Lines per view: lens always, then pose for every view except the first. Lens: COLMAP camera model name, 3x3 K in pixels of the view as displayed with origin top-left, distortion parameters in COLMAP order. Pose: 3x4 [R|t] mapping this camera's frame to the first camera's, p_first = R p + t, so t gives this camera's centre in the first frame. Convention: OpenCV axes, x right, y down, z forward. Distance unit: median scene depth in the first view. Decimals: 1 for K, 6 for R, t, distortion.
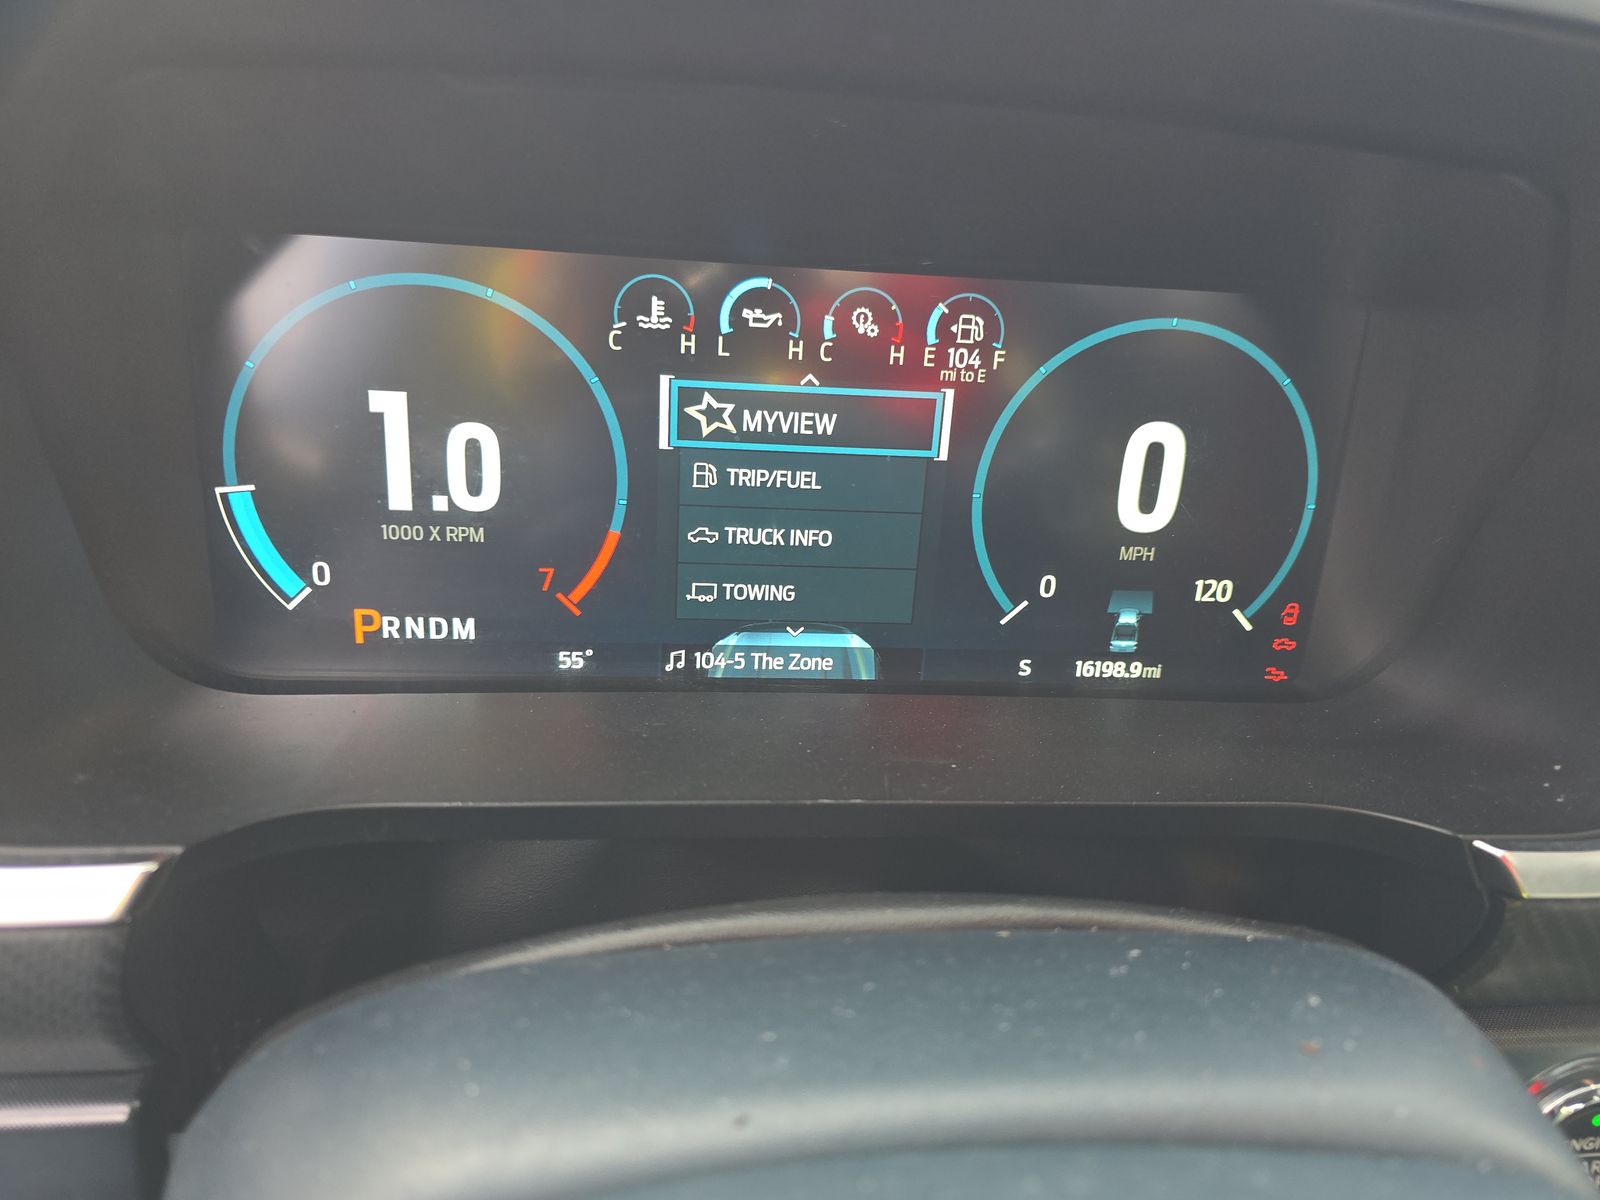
lens RADIAL K [[1101.0, 0, 802.5], [0, 1101.0, 607.3], [0, 0, 1]] dist [0.037409, -0.041191]
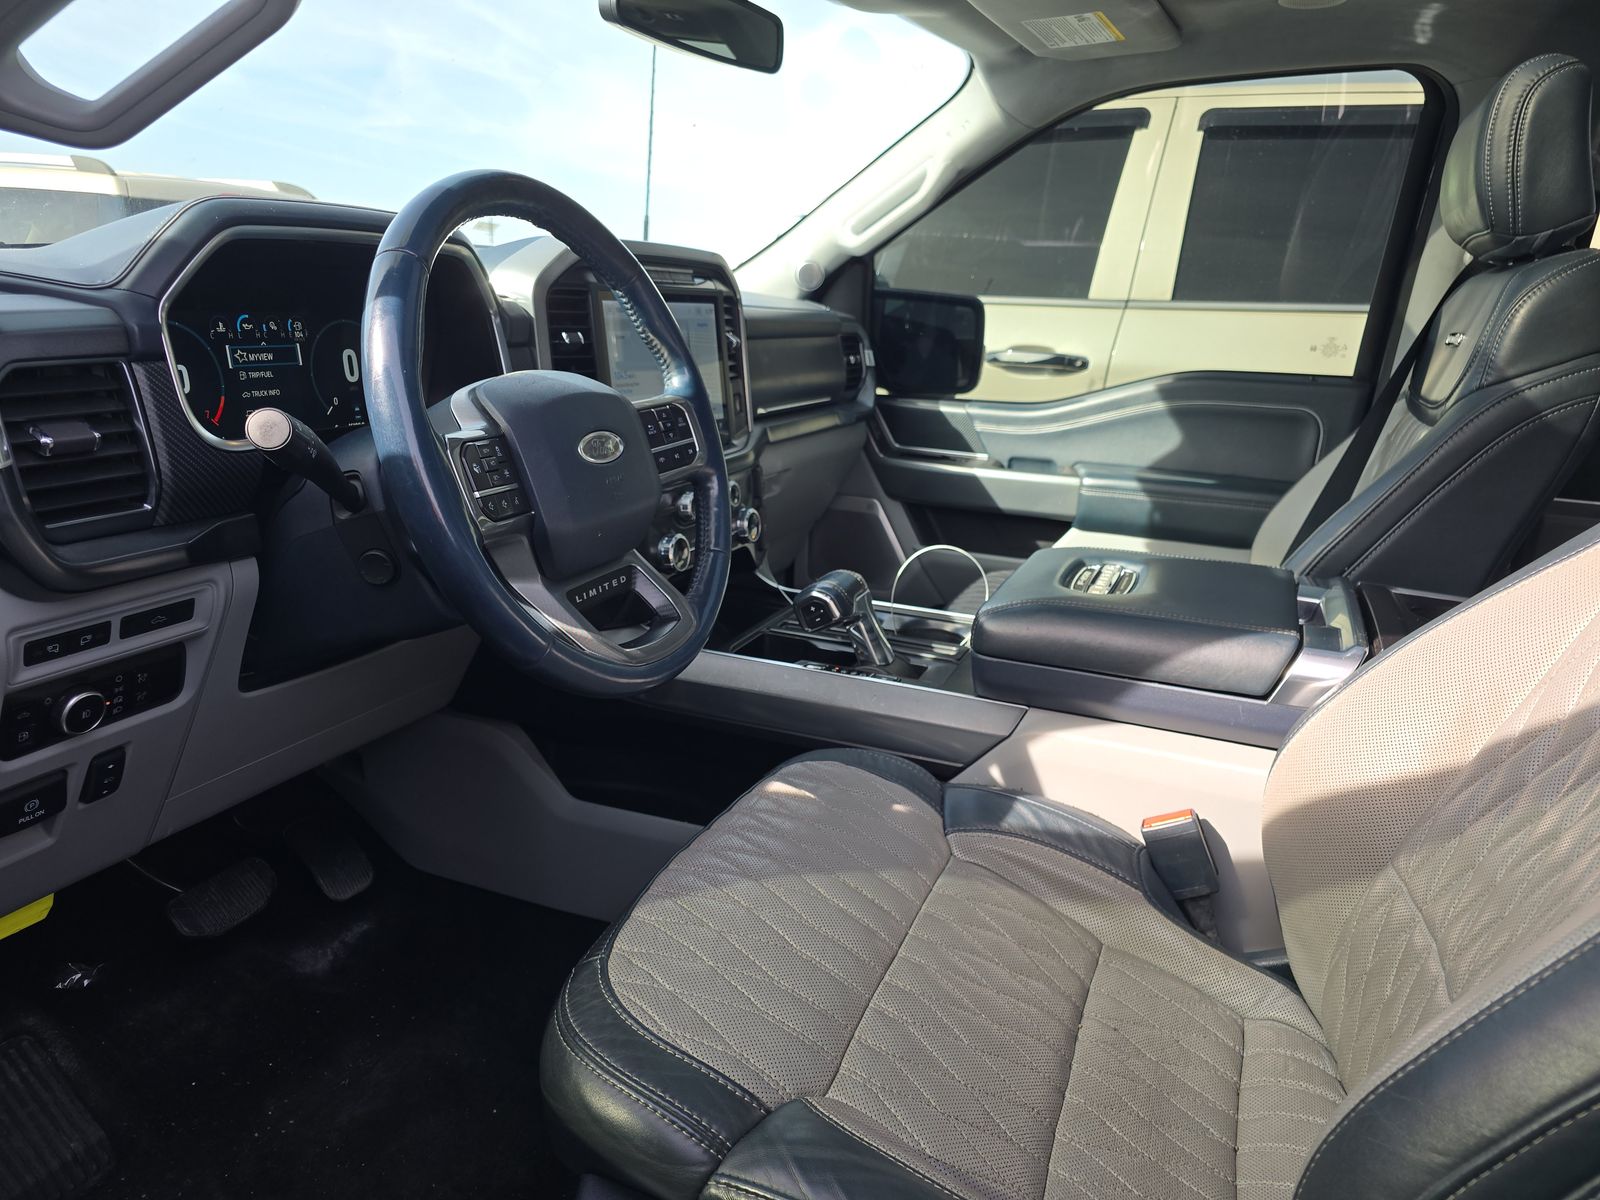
lens RADIAL K [[1101.0, 0, 802.5], [0, 1101.0, 607.3], [0, 0, 1]] dist [0.037409, -0.041191]
pose [[0.487178, -0.287084, 0.824767, -2.166530], [0.342678, 0.931520, 0.121827, 0.679982], [-0.803262, 0.223278, 0.552193, -1.968833]]
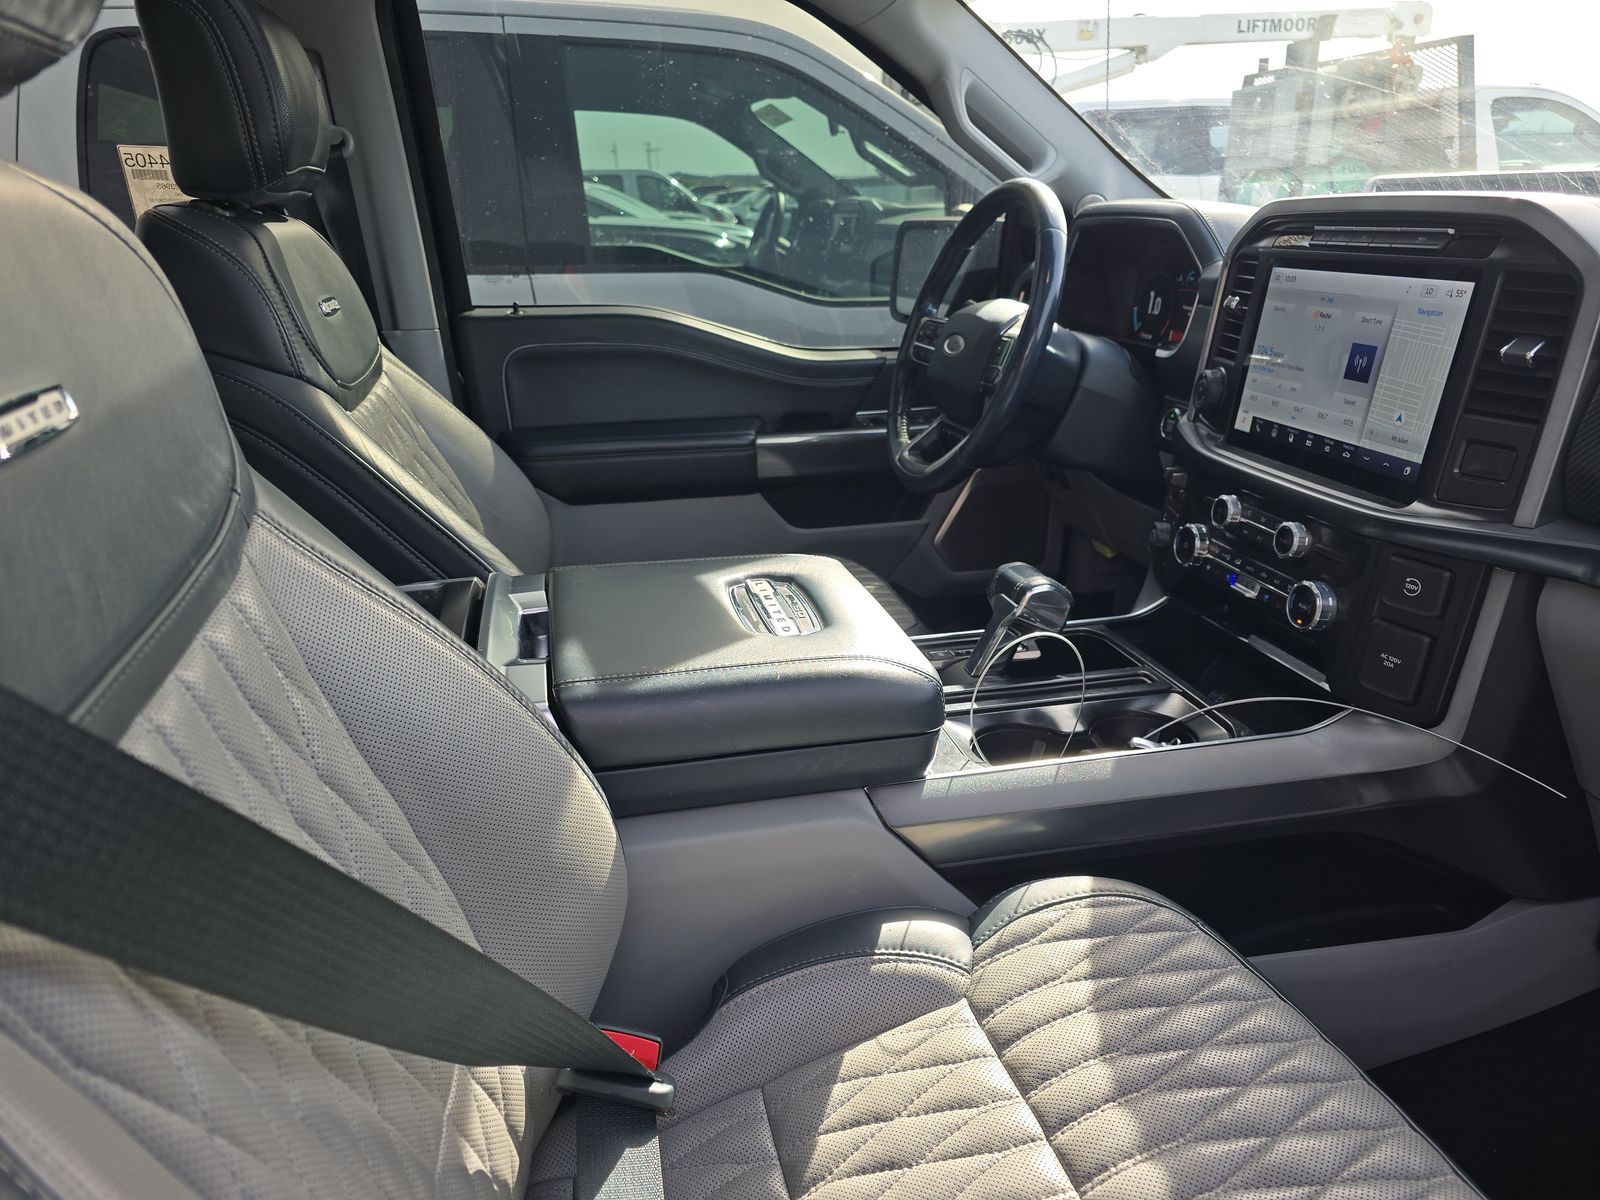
lens RADIAL K [[1101.0, 0, 802.5], [0, 1101.0, 607.3], [0, 0, 1]] dist [0.037409, -0.041191]
pose [[0.115903, 0.263808, -0.957586, 5.078381], [-0.385364, 0.900509, 0.201441, 0.783502], [0.915457, 0.345672, 0.206034, -1.227406]]
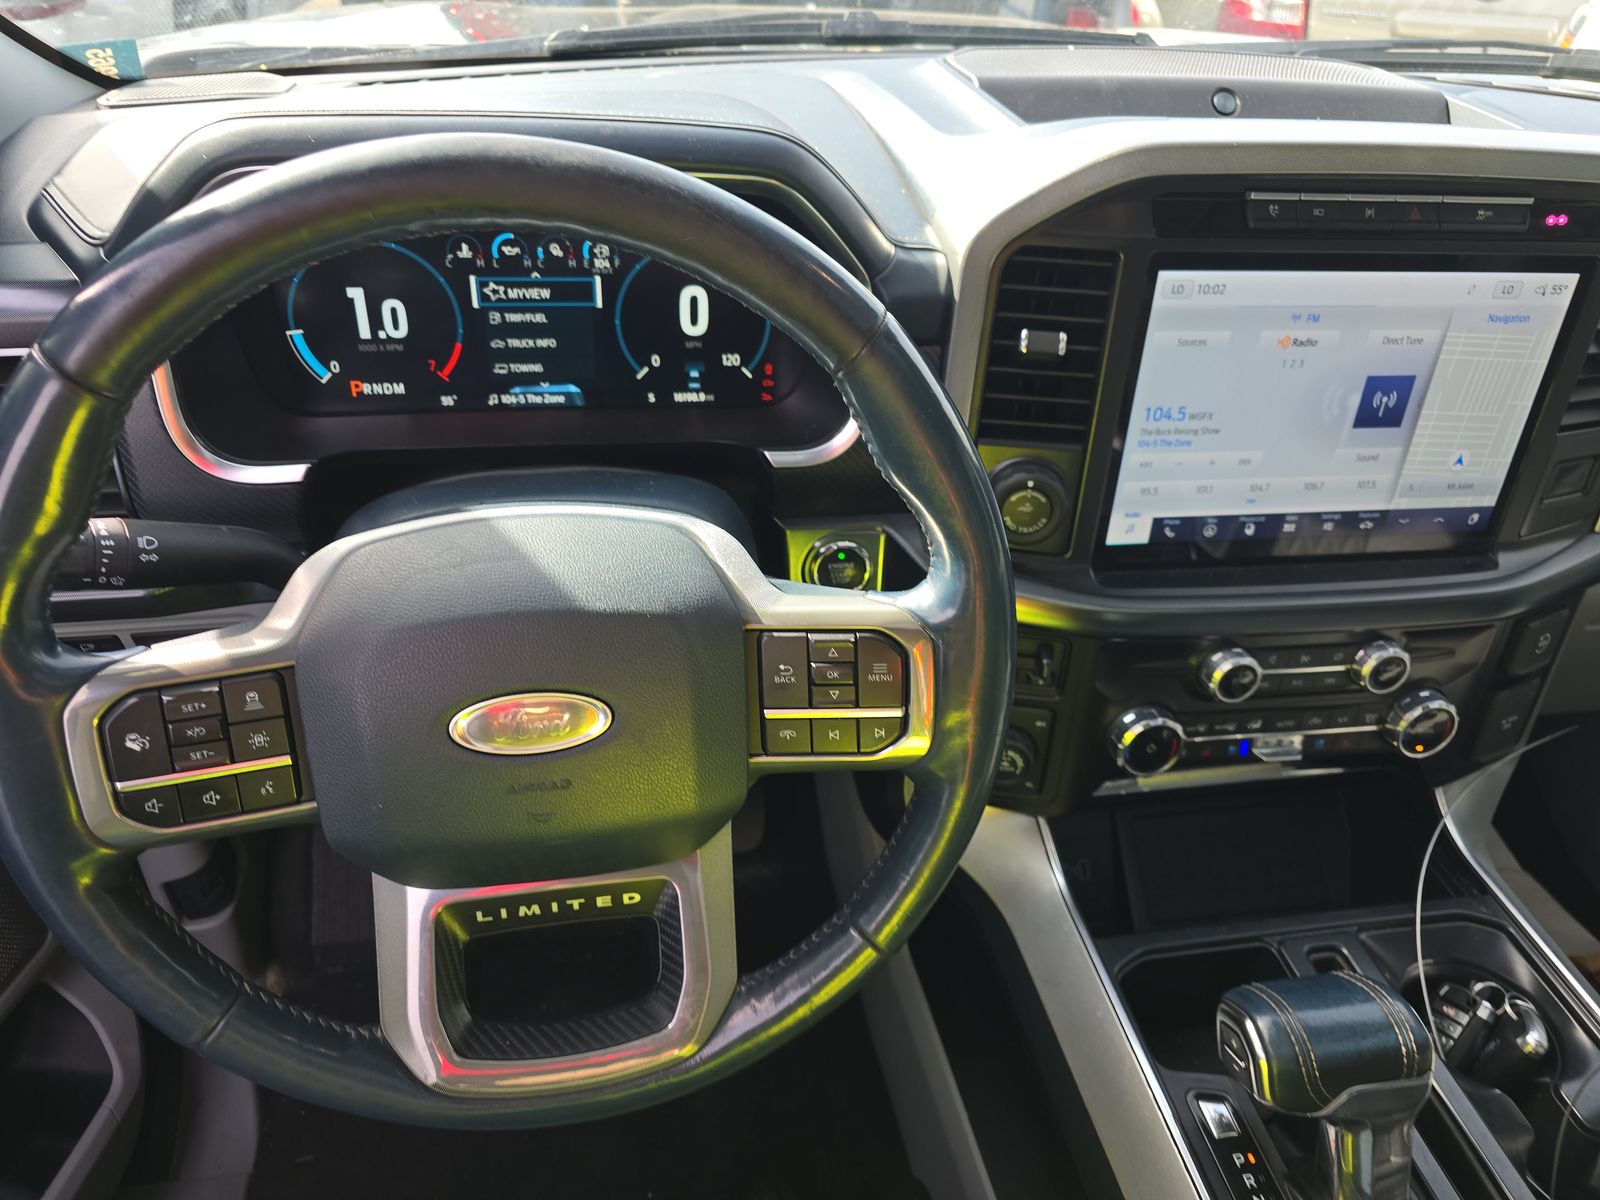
lens RADIAL K [[1101.0, 0, 802.5], [0, 1101.0, 607.3], [0, 0, 1]] dist [0.037409, -0.041191]
pose [[0.998175, -0.045695, 0.039477, 0.439396], [0.035980, 0.975079, 0.218919, -0.011108], [-0.048496, -0.217099, 0.974944, -1.447601]]
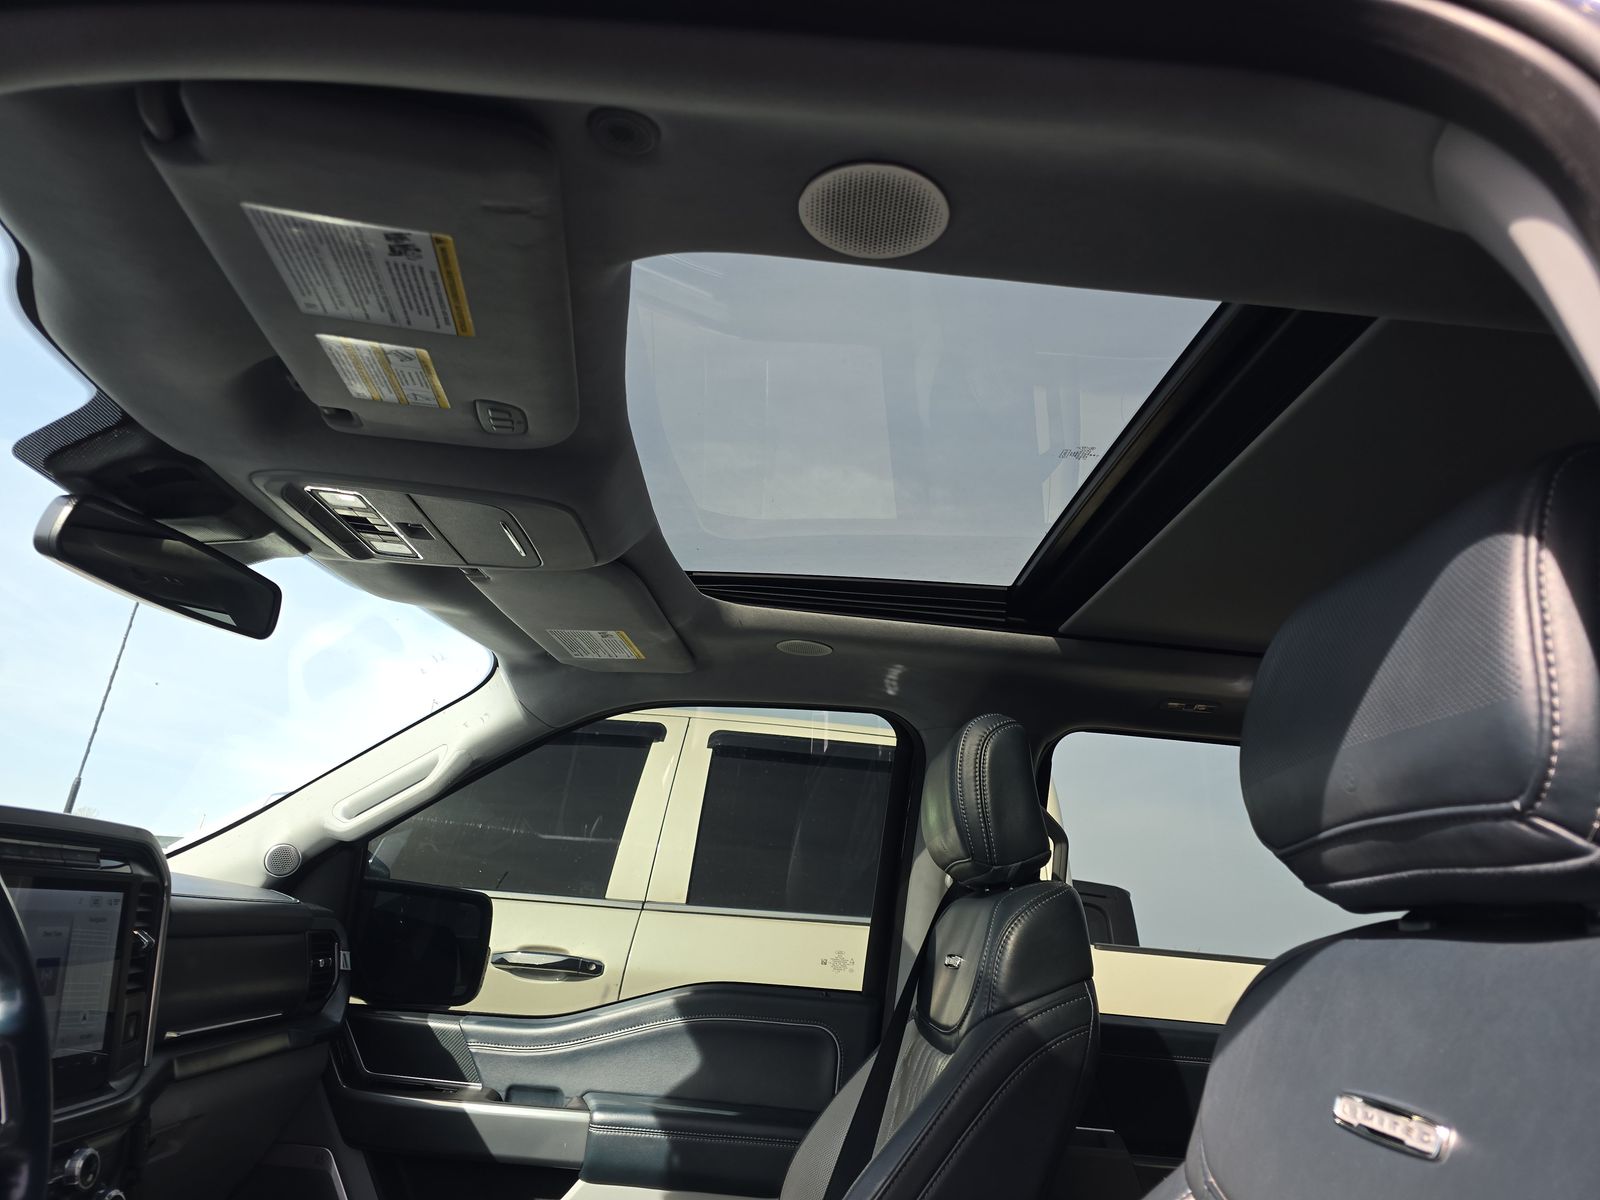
lens RADIAL K [[1101.0, 0, 802.5], [0, 1101.0, 607.3], [0, 0, 1]] dist [0.037409, -0.041191]
pose [[0.097740, 0.207726, 0.973292, -1.599720], [0.323380, 0.918277, -0.228459, 0.610935], [-0.941208, 0.337073, 0.022578, -1.841466]]
